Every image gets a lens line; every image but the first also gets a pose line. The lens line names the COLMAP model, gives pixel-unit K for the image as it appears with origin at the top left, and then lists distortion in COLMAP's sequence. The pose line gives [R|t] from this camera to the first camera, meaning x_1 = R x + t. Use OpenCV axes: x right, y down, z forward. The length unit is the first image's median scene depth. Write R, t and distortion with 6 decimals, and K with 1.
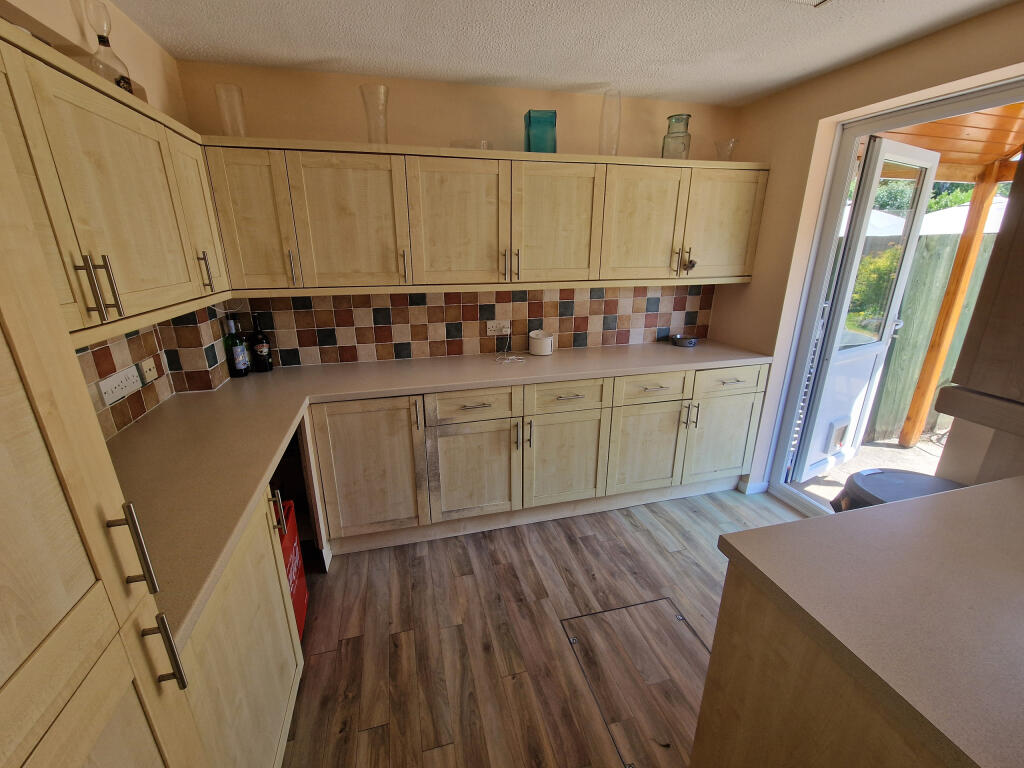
lens RADIAL K [[422.4, 0, 501.4], [0, 422.4, 381.9], [0, 0, 1]] dist [0.002915, -0.000457]
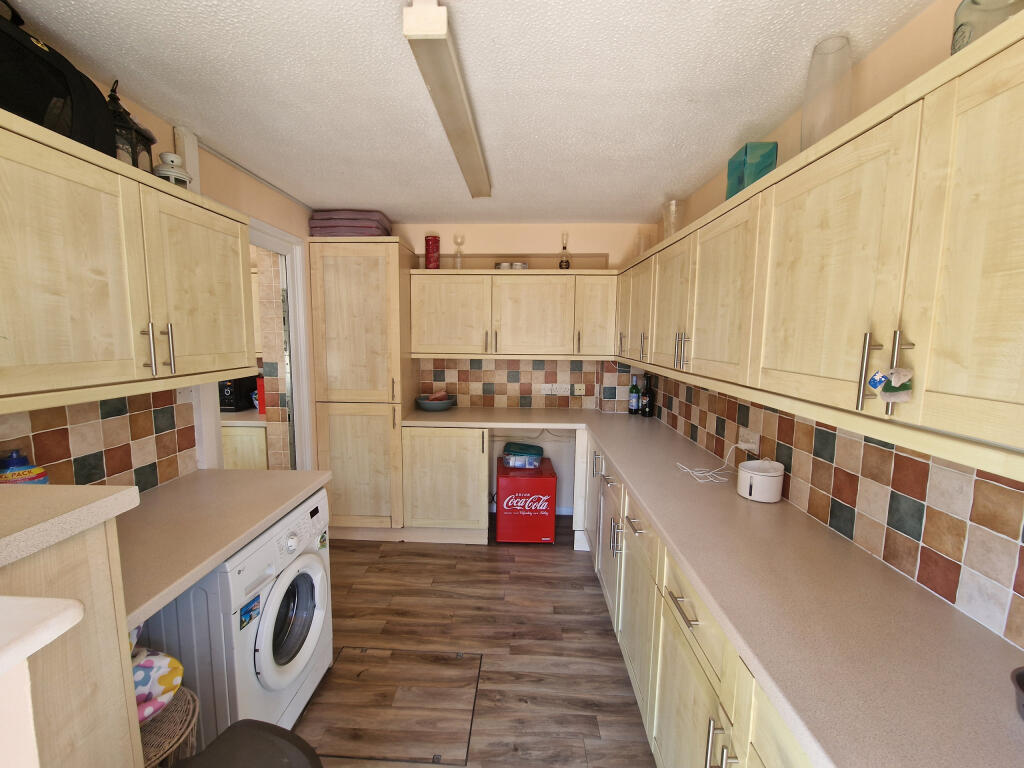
lens RADIAL K [[422.4, 0, 503.7], [0, 422.4, 381.6], [0, 0, 1]] dist [0.002915, -0.000457]
pose [[-0.284681, 0.109643, -0.952332, 1.022777], [-0.301982, 0.932601, 0.197643, -0.310463], [0.909815, 0.343852, -0.232383, 0.992921]]
